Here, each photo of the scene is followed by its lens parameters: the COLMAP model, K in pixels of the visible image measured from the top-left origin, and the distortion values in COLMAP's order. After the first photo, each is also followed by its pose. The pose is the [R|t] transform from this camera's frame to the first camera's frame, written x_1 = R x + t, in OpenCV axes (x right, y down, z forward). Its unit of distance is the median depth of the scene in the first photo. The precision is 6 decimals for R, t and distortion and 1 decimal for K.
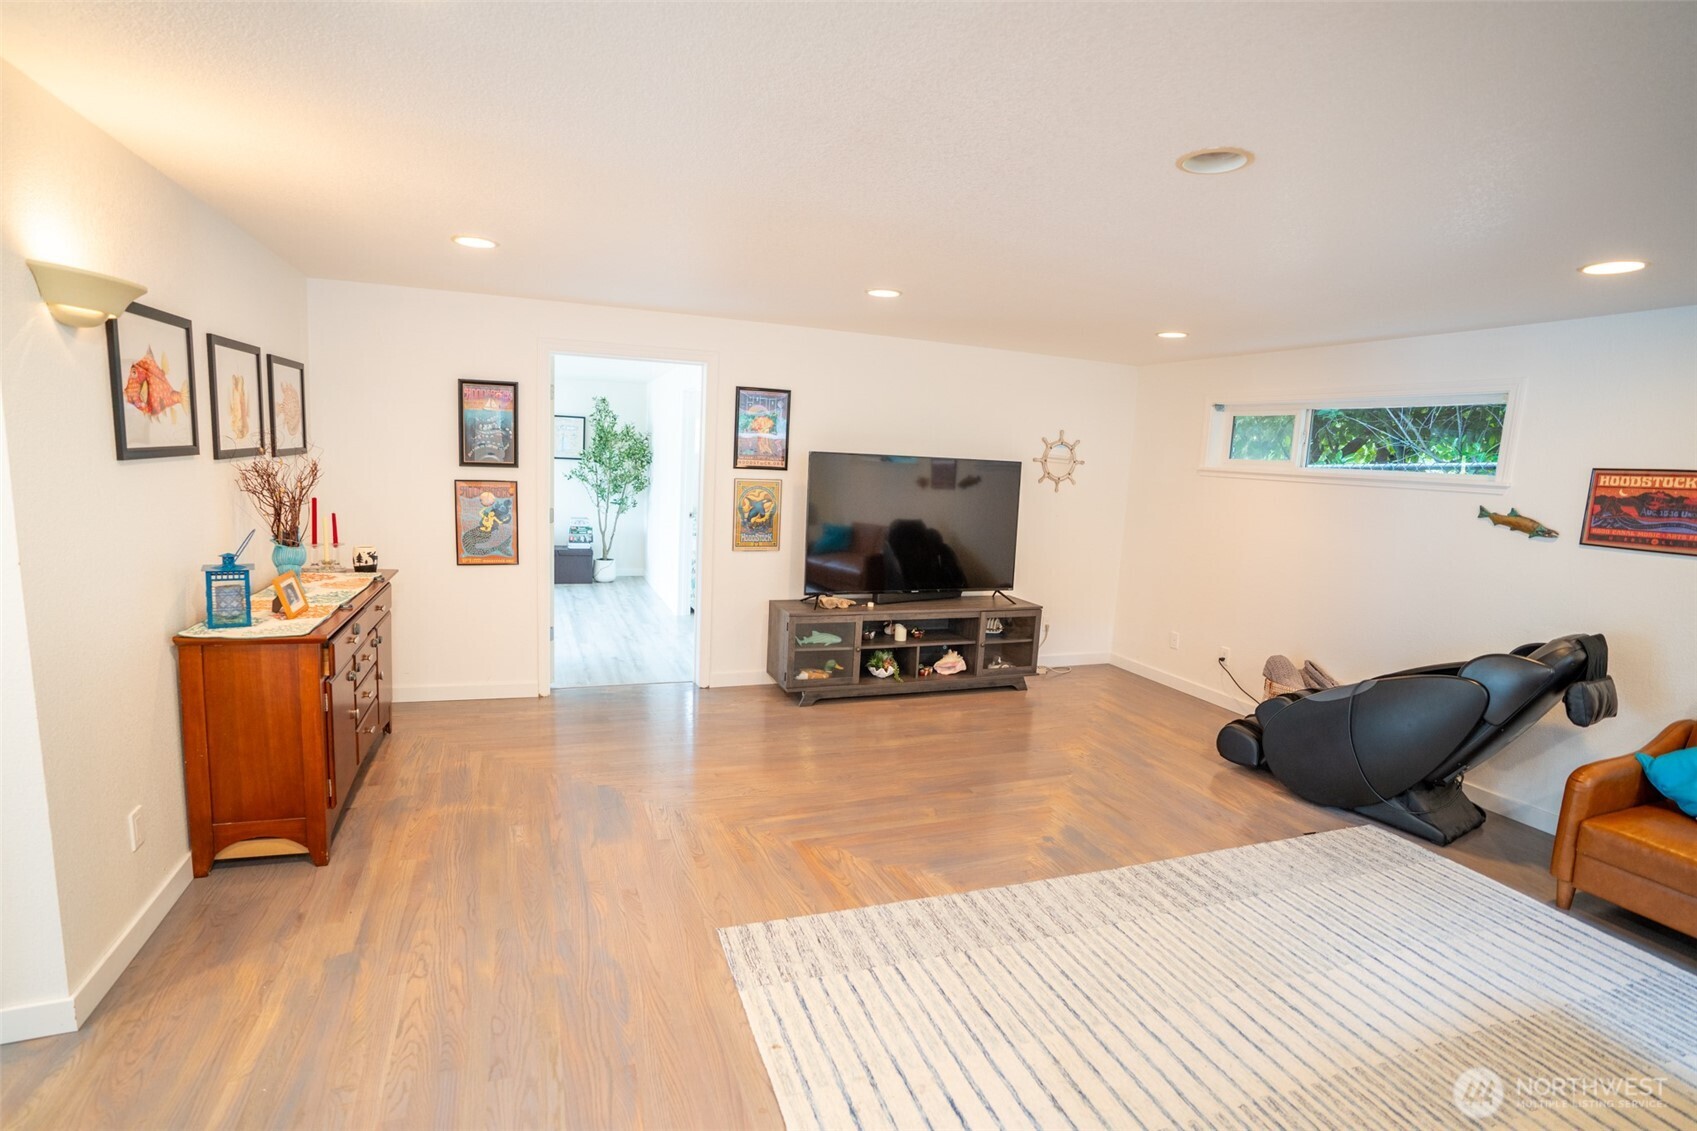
lens RADIAL K [[809.3, 0, 818.2], [0, 809.3, 579.5], [0, 0, 1]] dist [-0.069424, 0.031367]
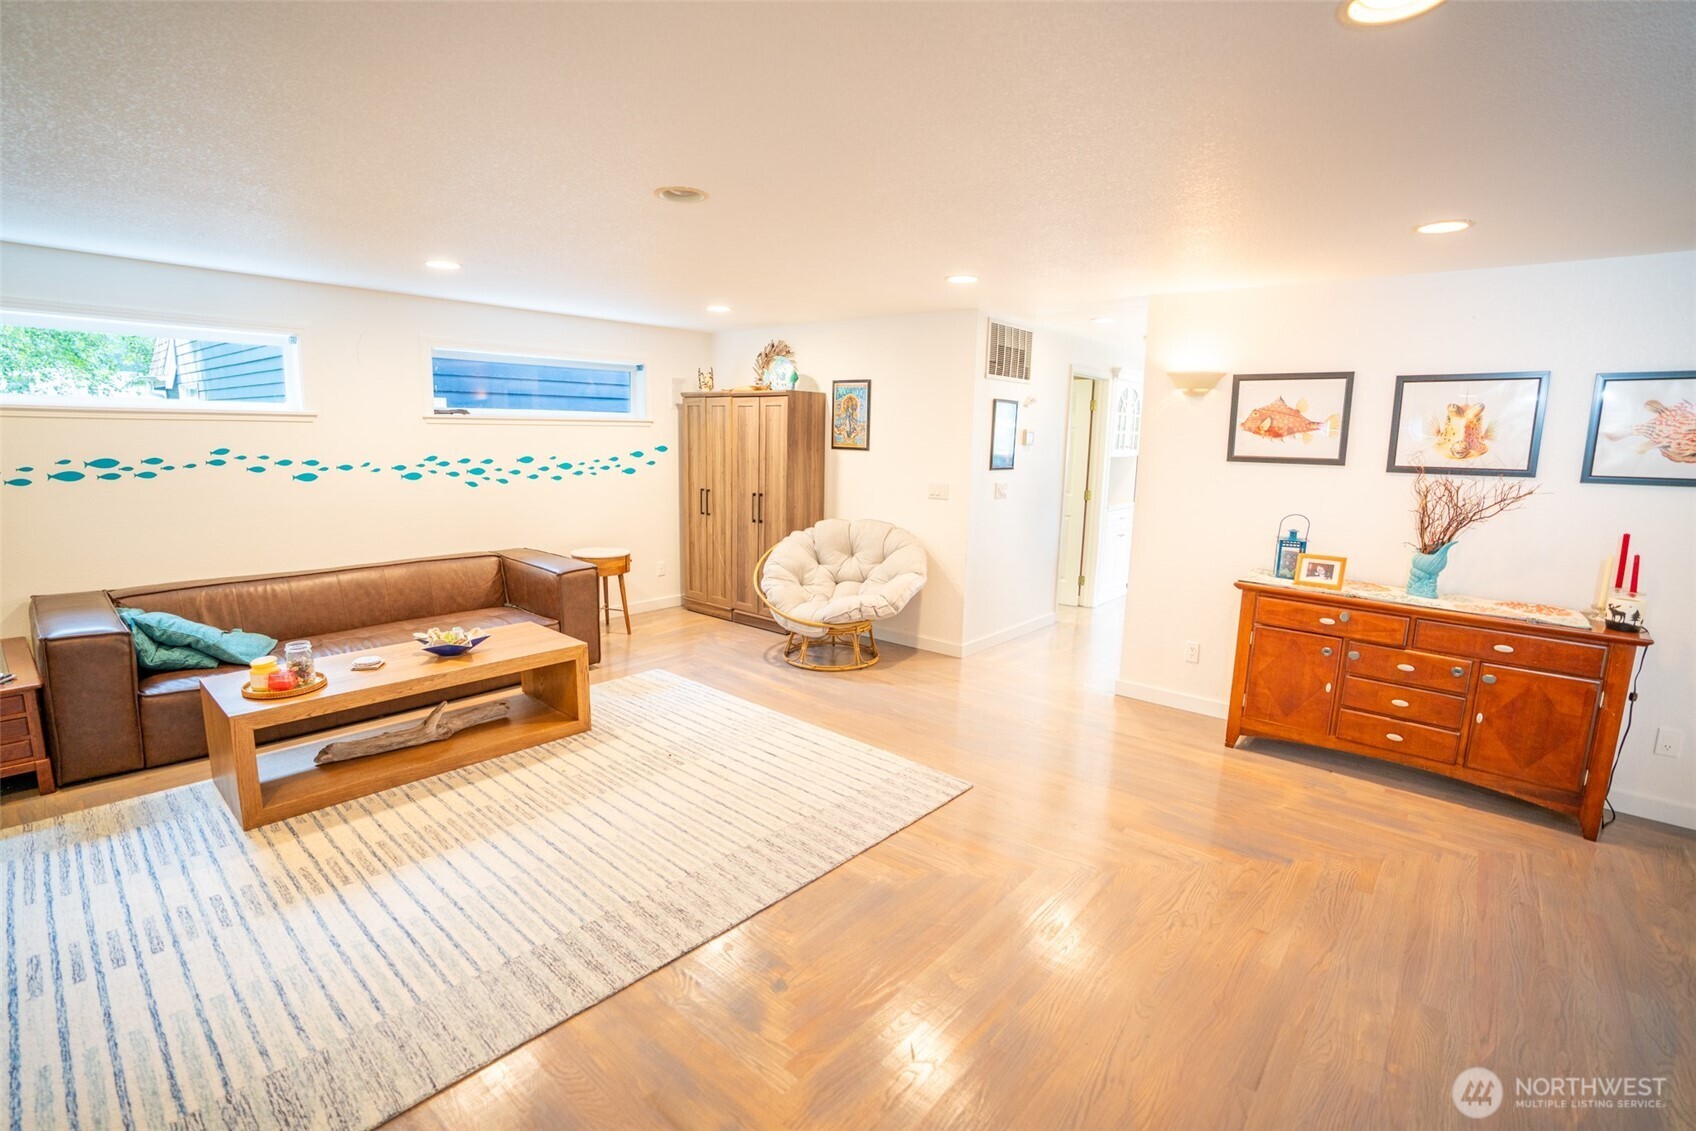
lens RADIAL K [[781.1, 0, 815.8], [0, 781.1, 564.1], [0, 0, 1]] dist [-0.076614, 0.034895]
pose [[-0.885867, 0.005127, -0.463912, 0.718097], [-0.145128, 0.946693, 0.287593, -0.258560], [0.440657, 0.322096, -0.837900, 1.857938]]
